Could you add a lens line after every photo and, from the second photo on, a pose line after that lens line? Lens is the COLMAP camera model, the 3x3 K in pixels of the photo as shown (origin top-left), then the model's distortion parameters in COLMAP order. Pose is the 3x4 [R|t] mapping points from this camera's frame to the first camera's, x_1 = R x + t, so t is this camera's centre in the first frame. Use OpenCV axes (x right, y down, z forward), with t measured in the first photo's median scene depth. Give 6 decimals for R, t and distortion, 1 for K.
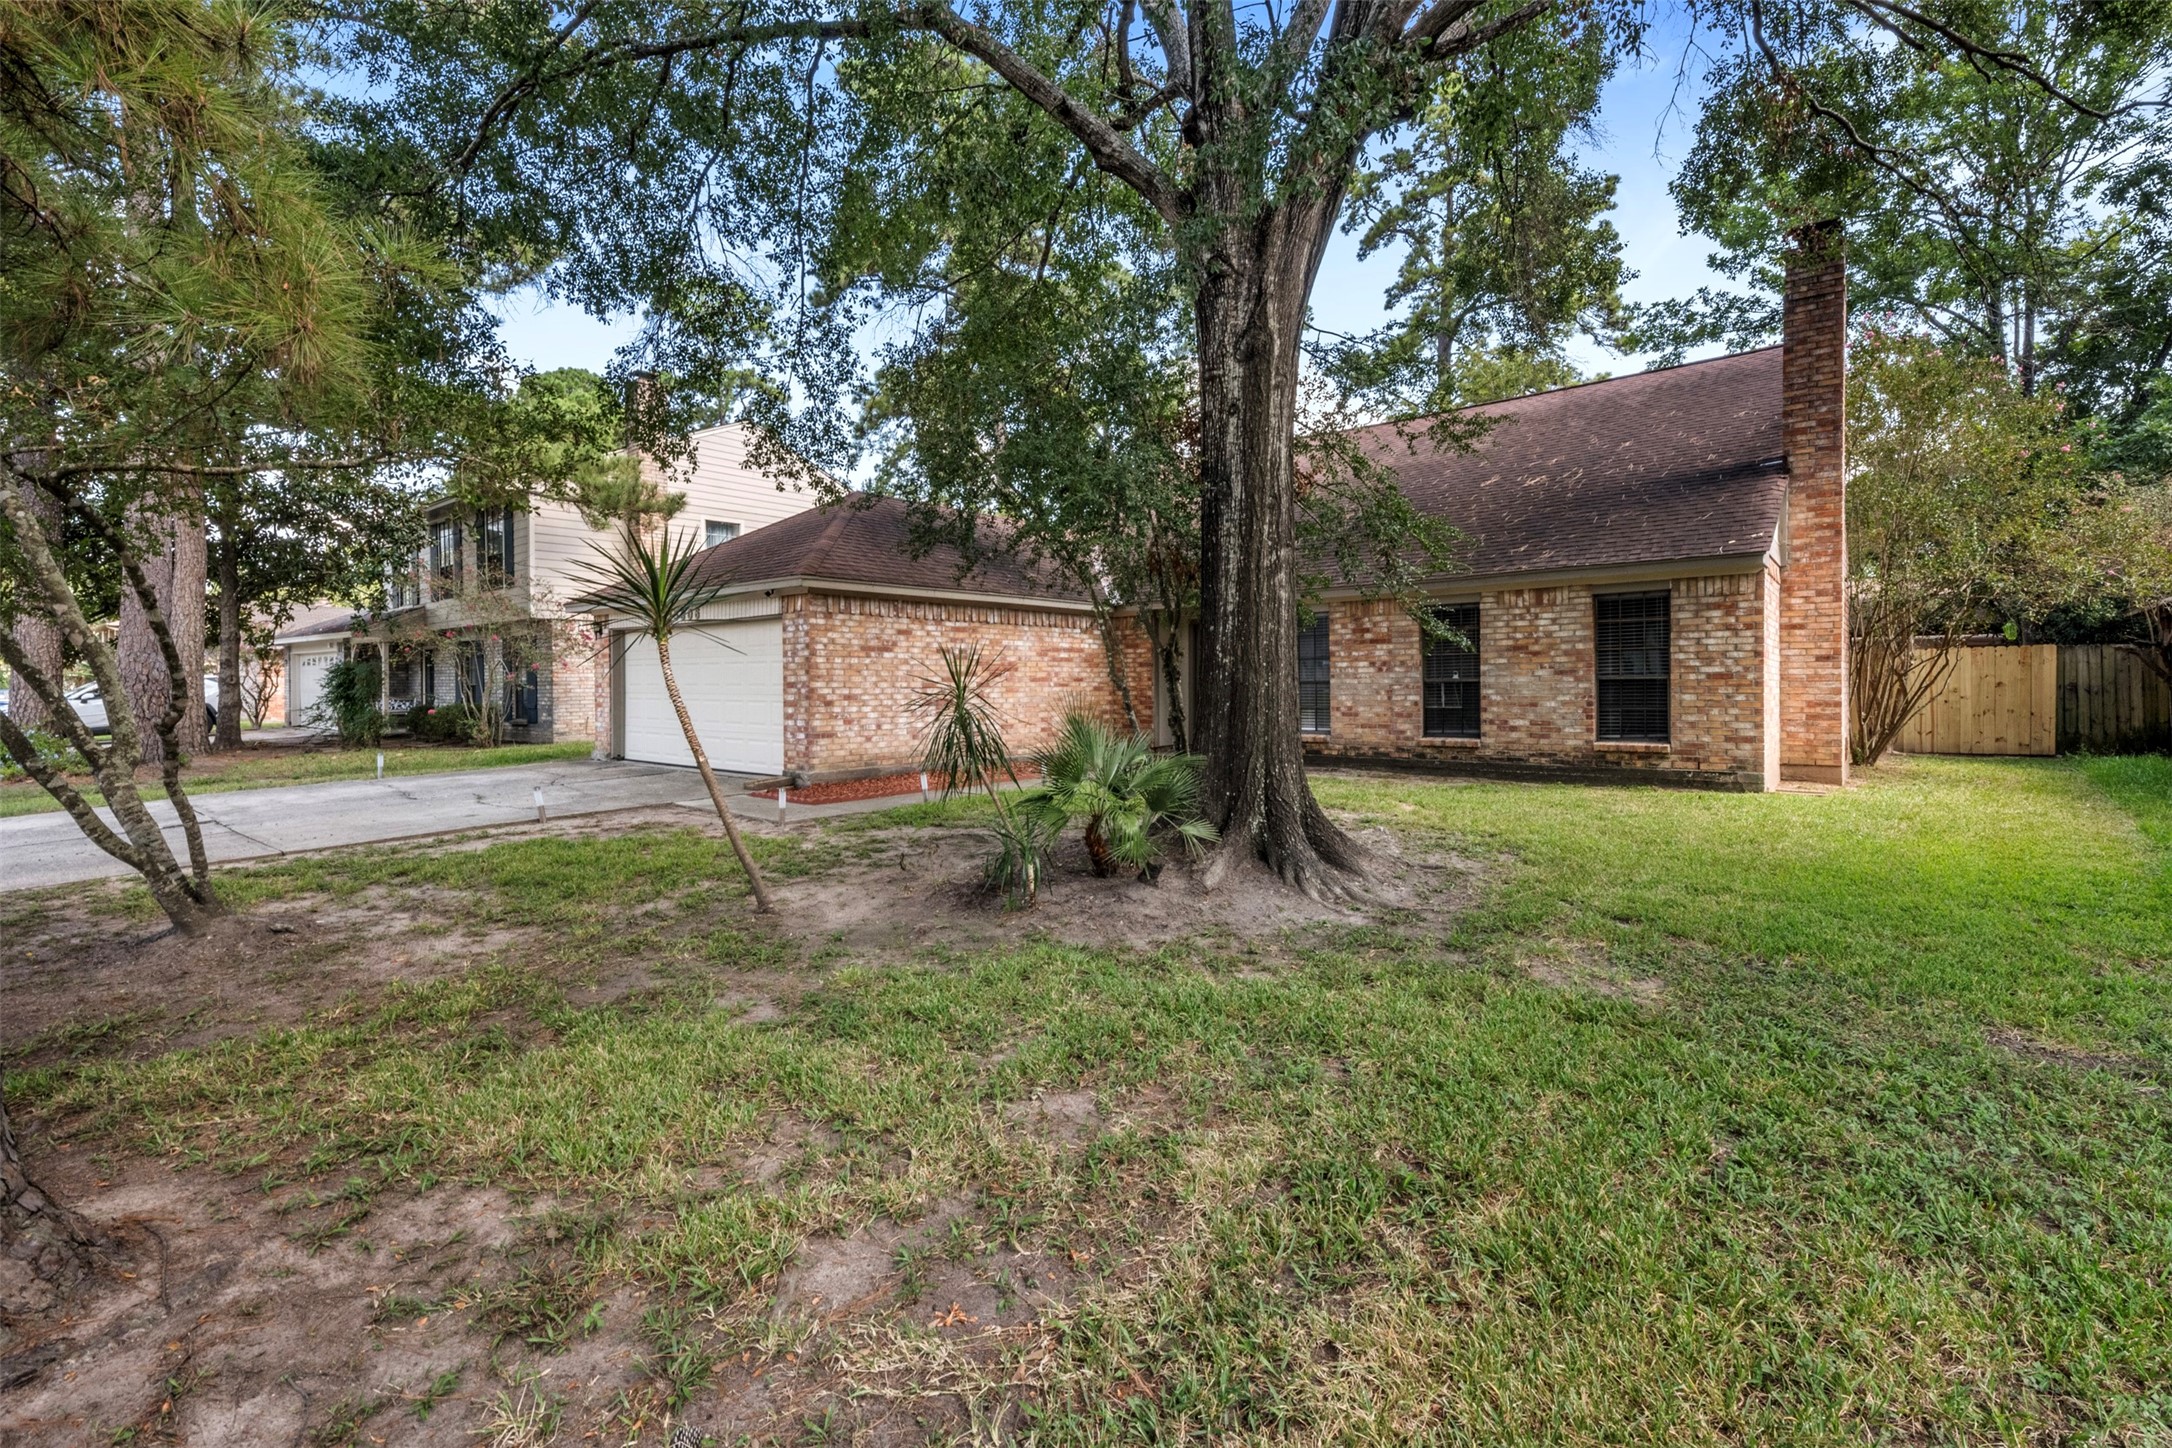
lens RADIAL K [[924.7, 0, 1095.3], [0, 924.7, 690.6], [0, 0, 1]] dist [0.015667, -0.004432]
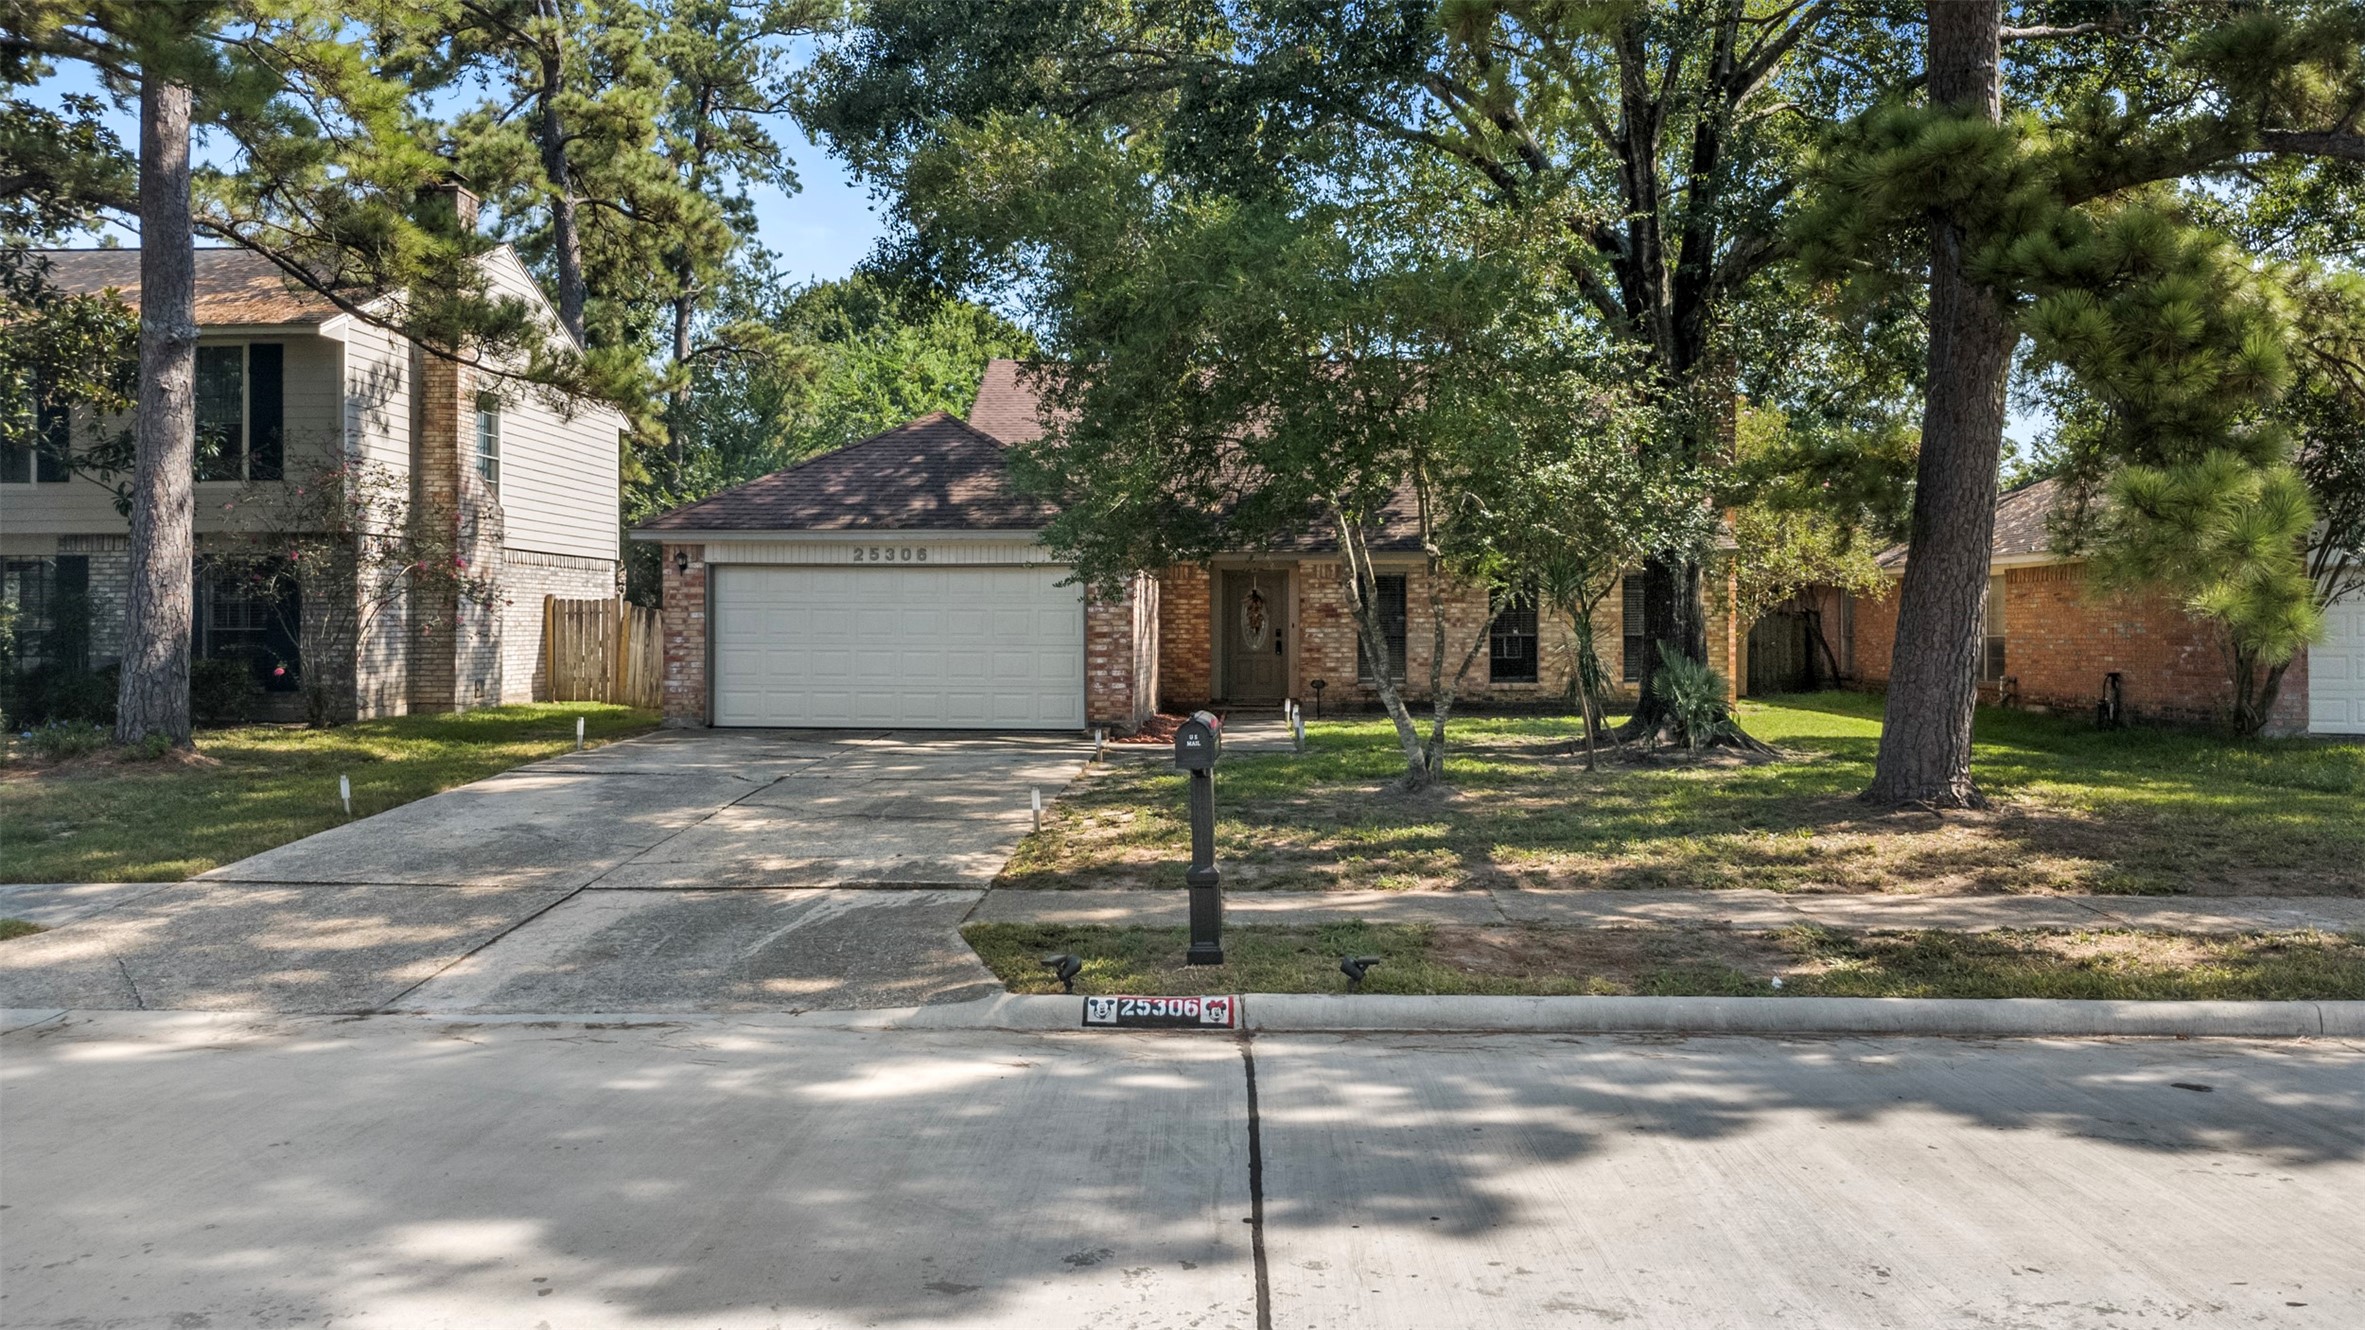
lens RADIAL K [[1621.0, 0, 1168.3], [0, 1621.0, 652.5], [0, 0, 1]] dist [0.006541, 0.000967]
pose [[0.799675, 0.000559, 0.600433, -1.298553], [-0.002017, 0.999996, 0.001755, 0.009296], [-0.600430, -0.002614, 0.799673, -0.431835]]
